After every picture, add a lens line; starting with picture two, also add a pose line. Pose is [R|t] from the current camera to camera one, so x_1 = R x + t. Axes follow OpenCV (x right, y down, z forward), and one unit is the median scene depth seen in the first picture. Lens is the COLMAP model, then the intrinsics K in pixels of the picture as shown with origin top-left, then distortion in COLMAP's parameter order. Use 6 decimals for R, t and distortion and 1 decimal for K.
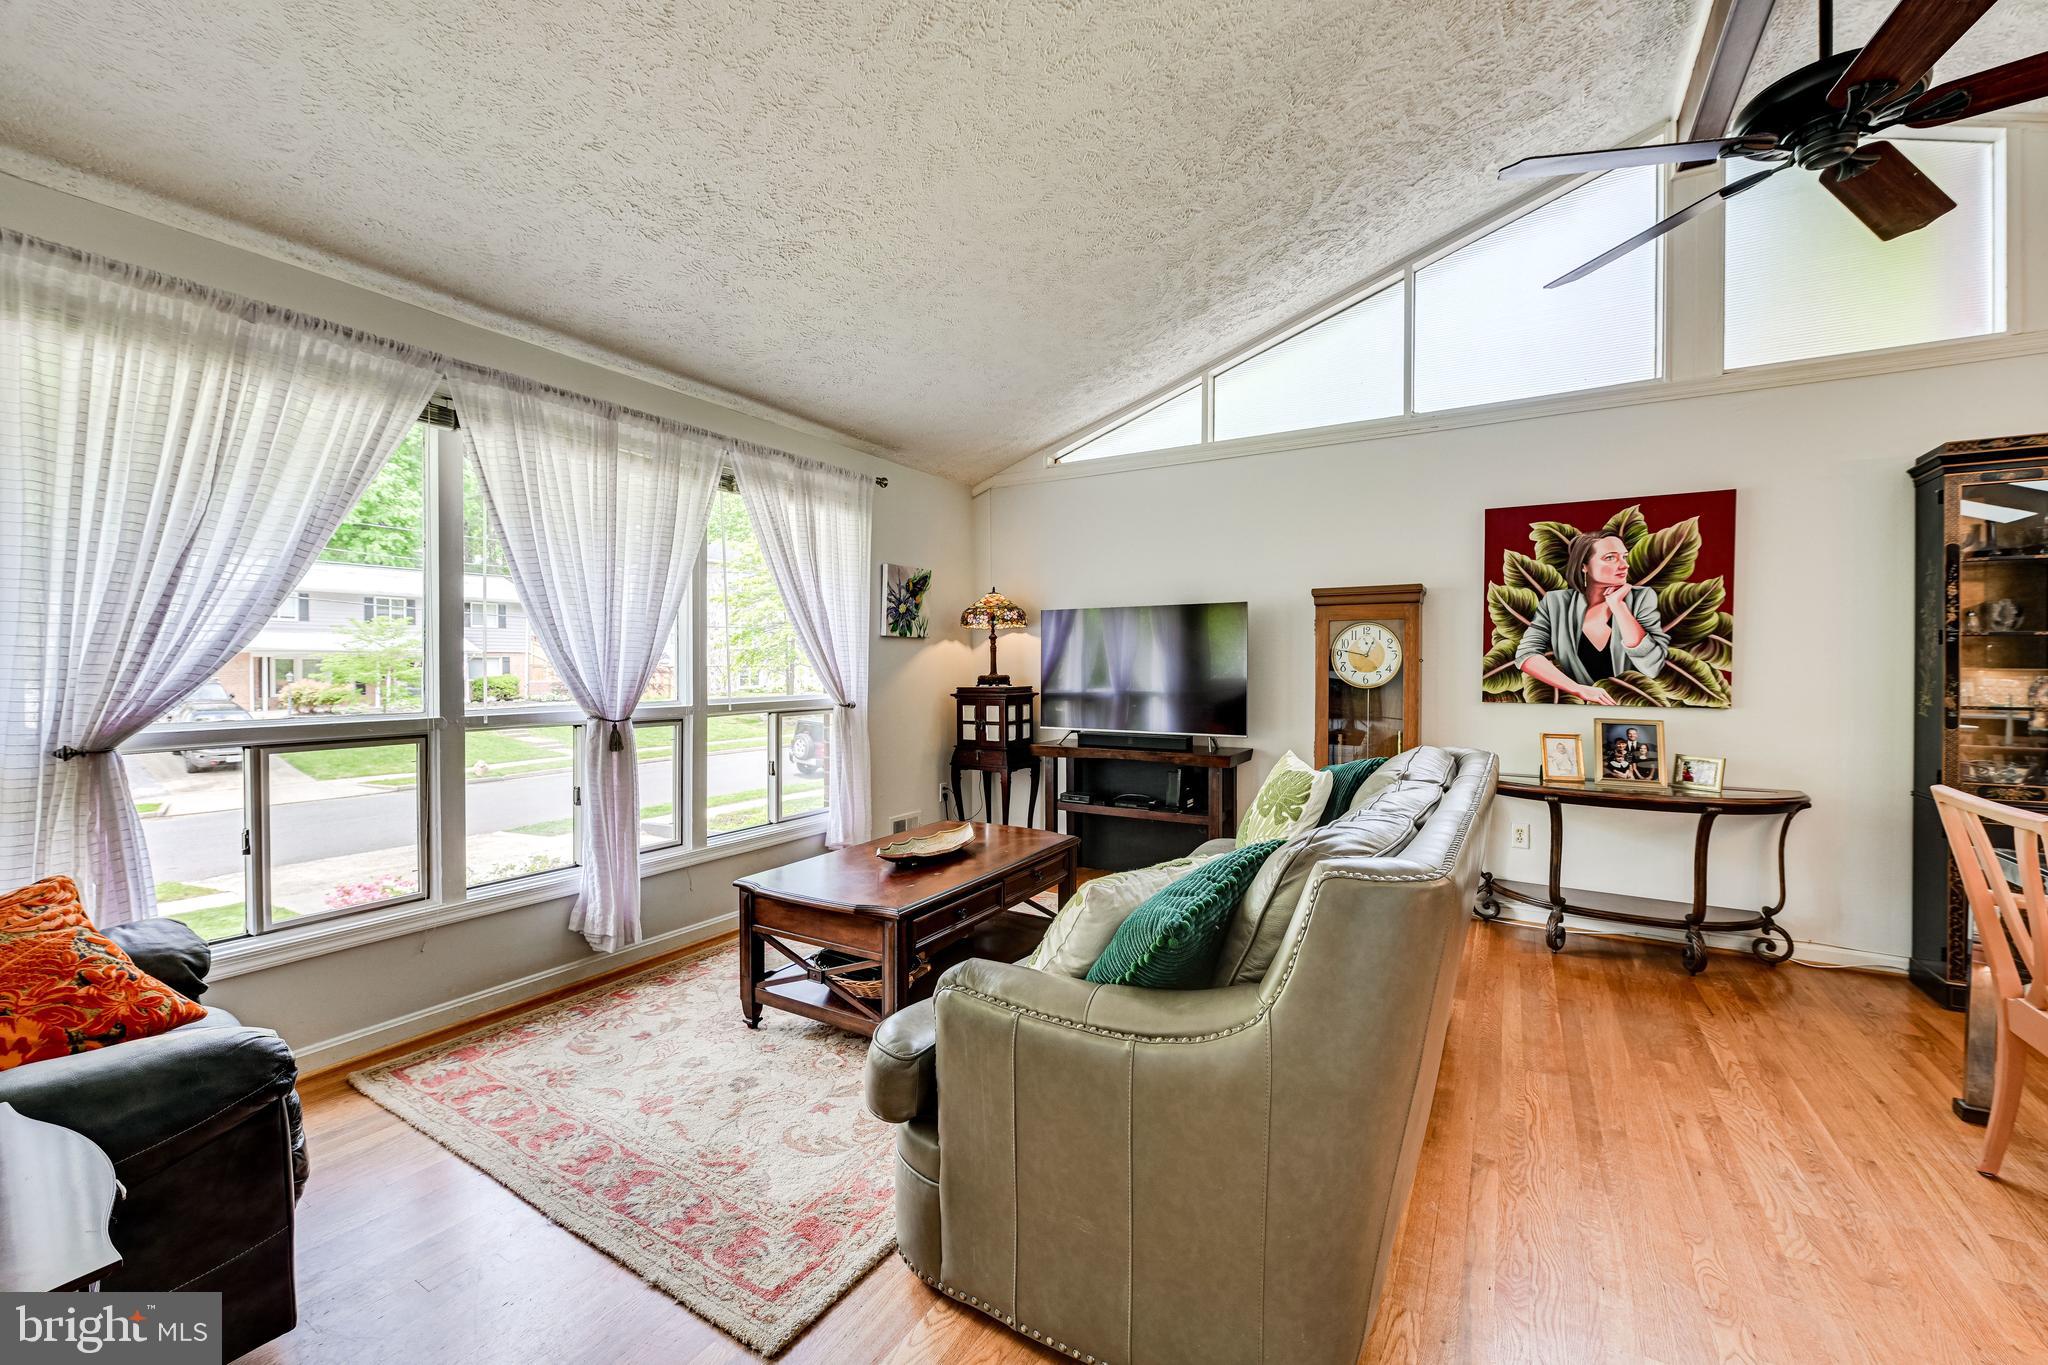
lens RADIAL K [[821.2, 0, 1025.2], [0, 821.2, 693.4], [0, 0, 1]] dist [-0.003478, -0.000405]
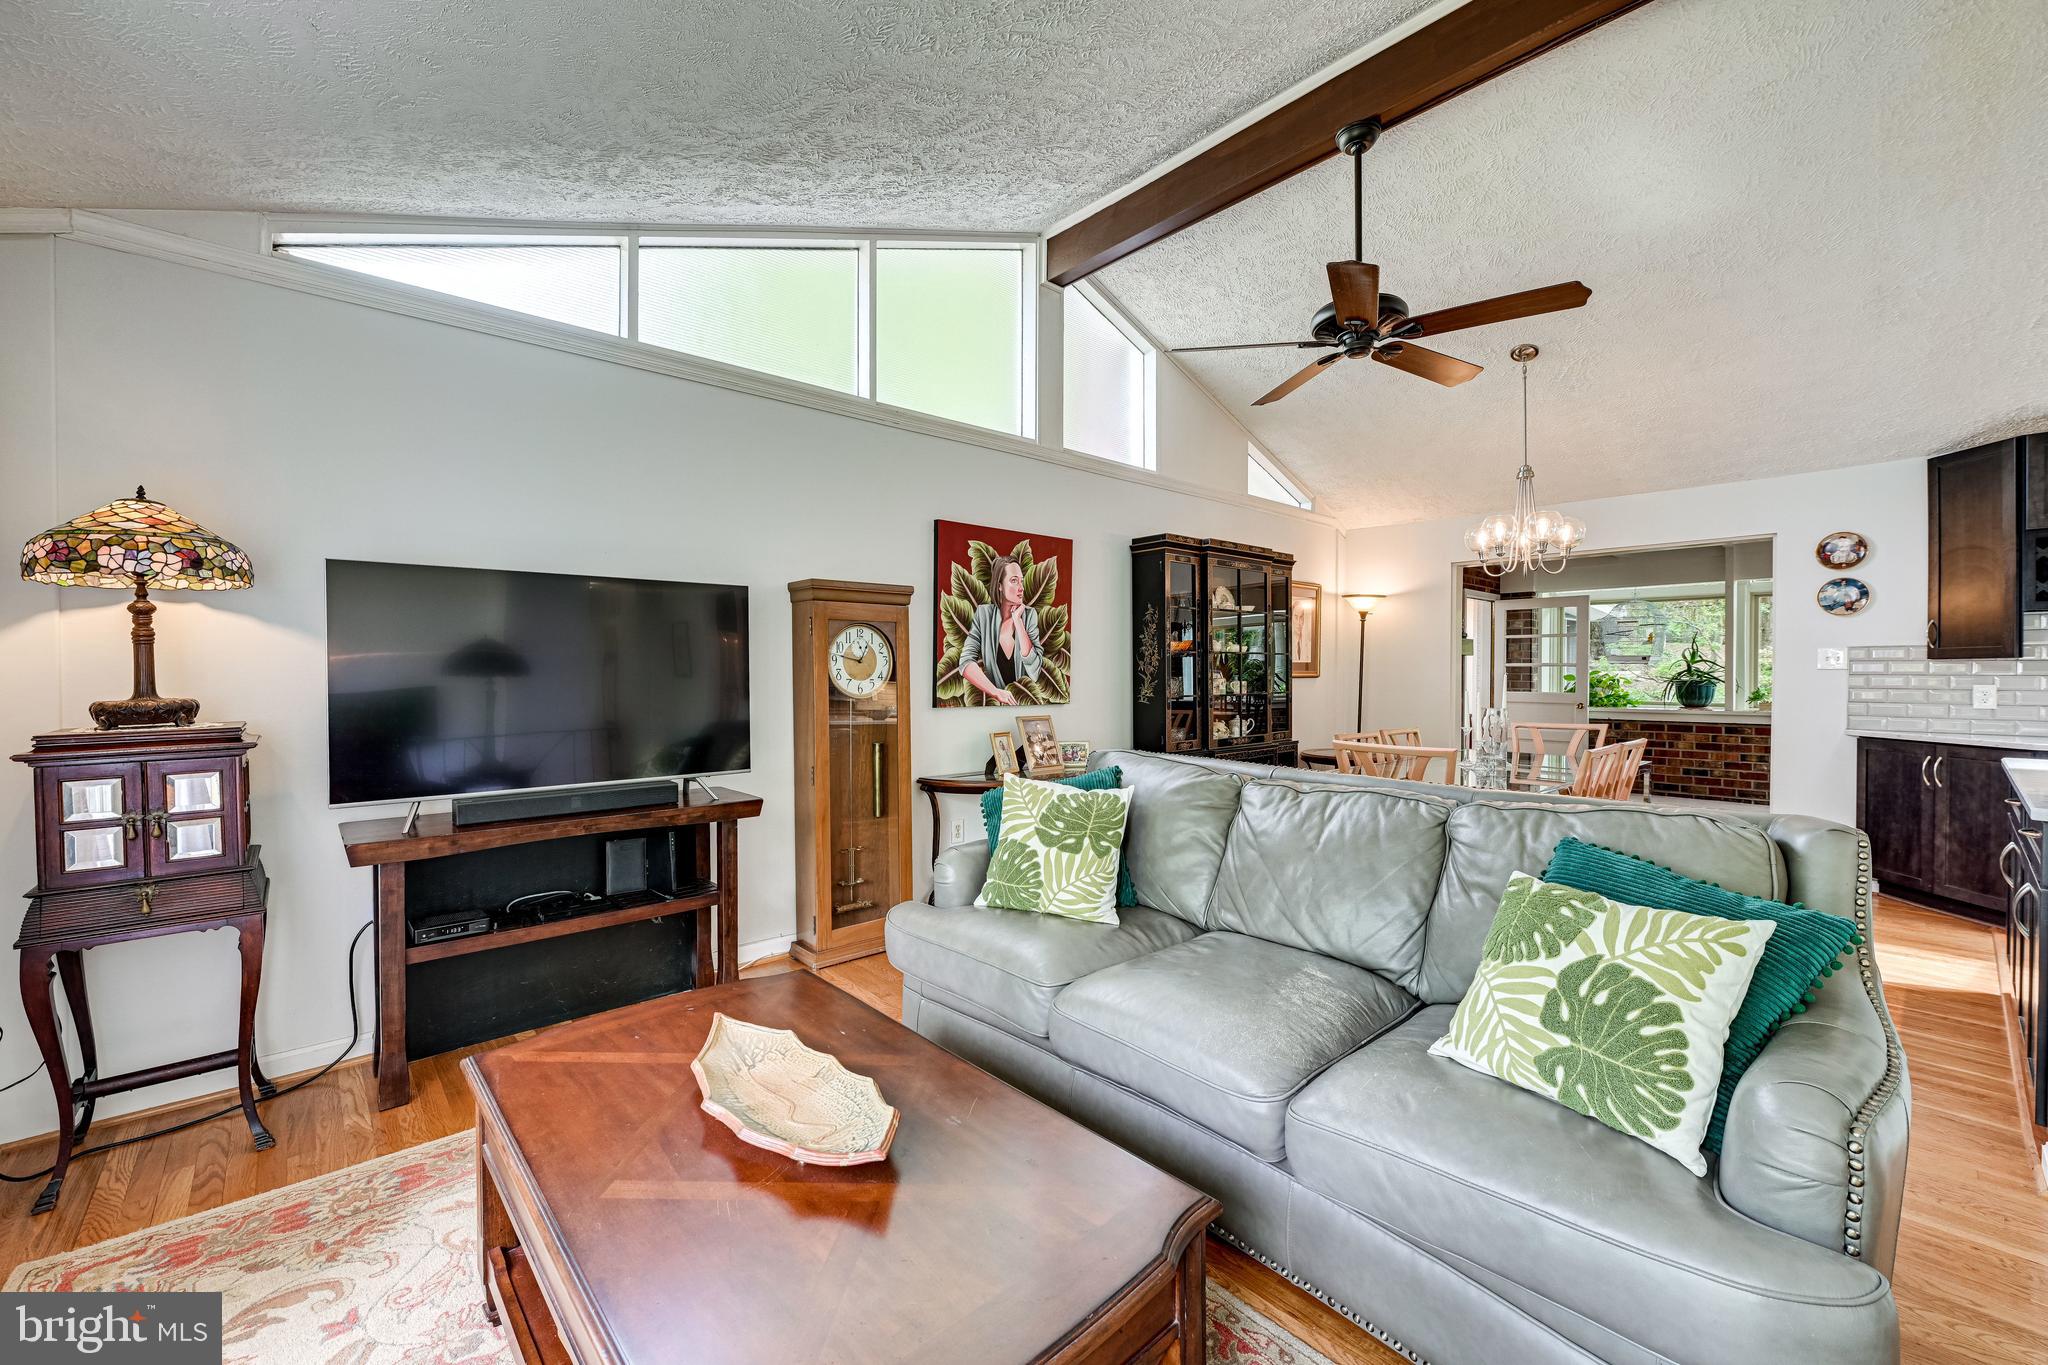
lens RADIAL K [[821.2, 0, 1025.2], [0, 821.2, 693.4], [0, 0, 1]] dist [-0.003478, -0.000405]
pose [[0.299206, -0.028472, 0.953764, -0.396693], [0.036255, 0.999172, 0.018455, -0.023219], [-0.953500, 0.029057, 0.299990, 0.607807]]
